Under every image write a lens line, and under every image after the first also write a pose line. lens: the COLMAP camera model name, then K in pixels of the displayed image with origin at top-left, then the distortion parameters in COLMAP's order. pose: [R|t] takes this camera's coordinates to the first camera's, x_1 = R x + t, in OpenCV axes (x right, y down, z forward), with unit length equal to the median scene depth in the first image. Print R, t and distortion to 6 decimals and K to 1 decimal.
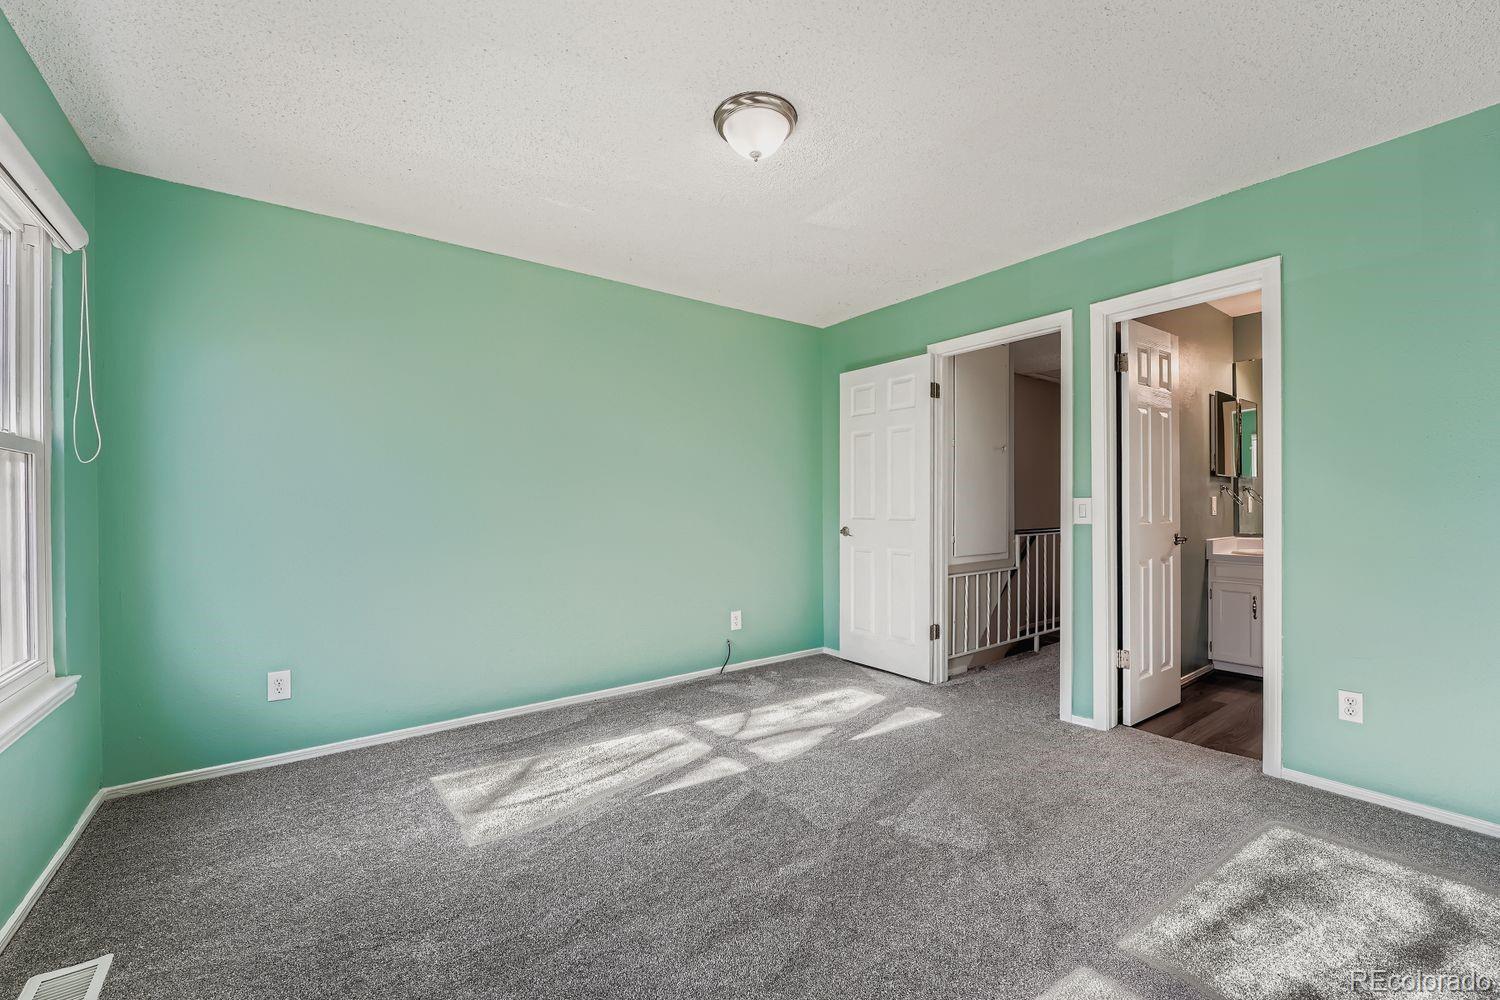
lens RADIAL K [[605.3, 0, 753.4], [0, 605.3, 497.8], [0, 0, 1]] dist [-0.002147, -0.000184]
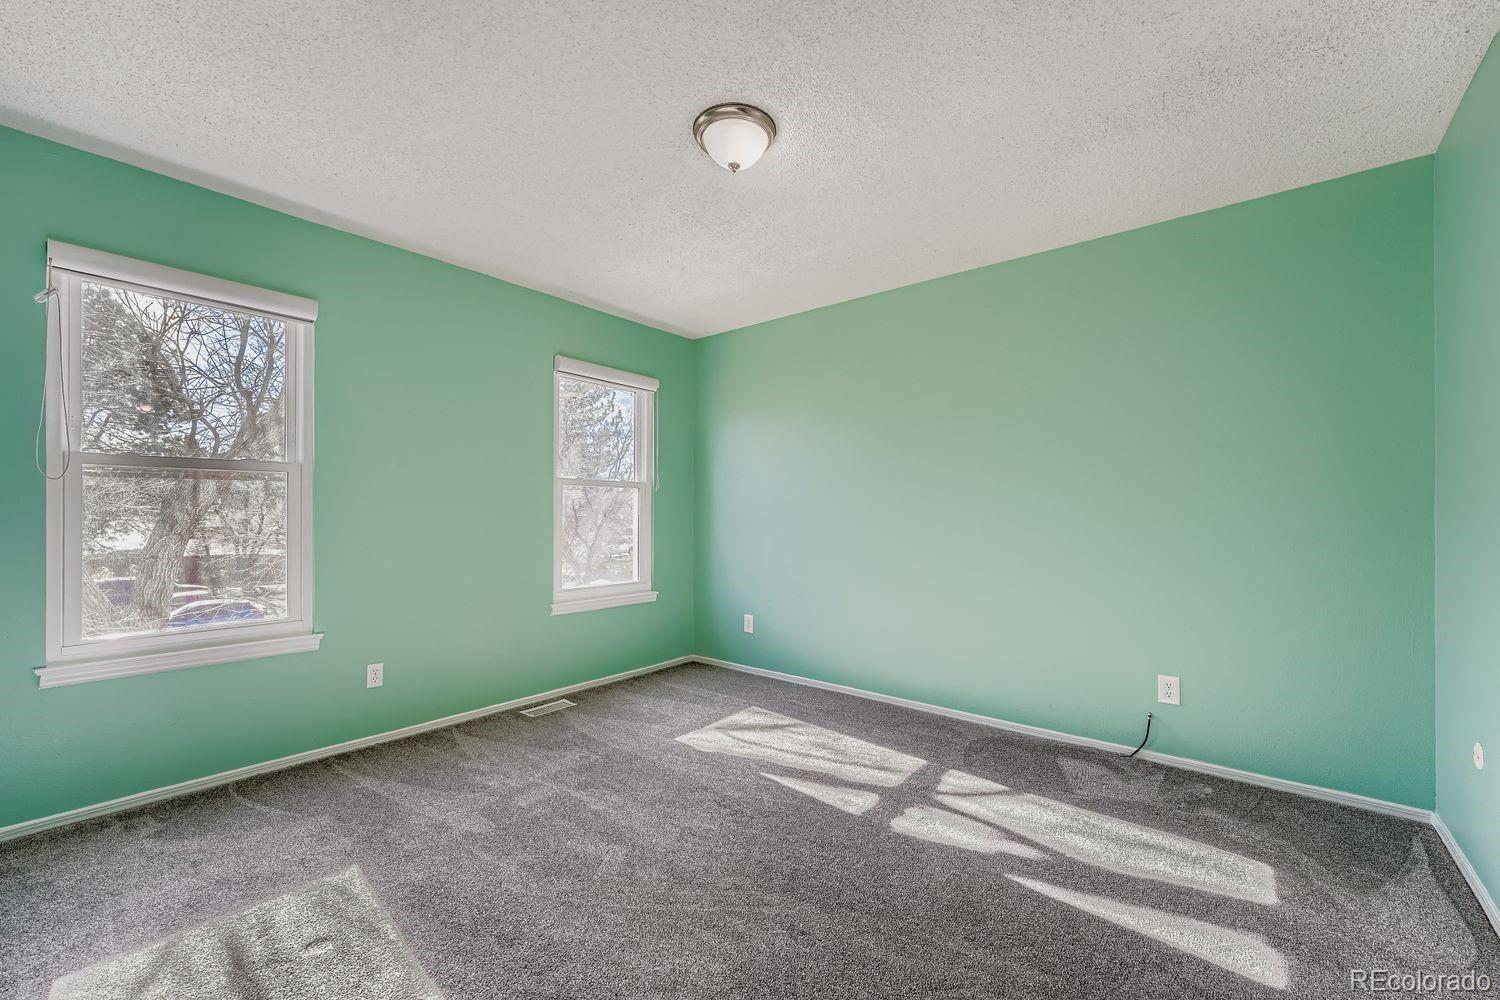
lens RADIAL K [[605.3, 0, 752.6], [0, 605.3, 509.6], [0, 0, 1]] dist [-0.002147, -0.000184]
pose [[0.245577, -0.001898, -0.969375, 0.674990], [-0.001625, 0.999996, -0.002370, 0.012783], [0.969376, 0.002157, 0.245573, 0.542601]]
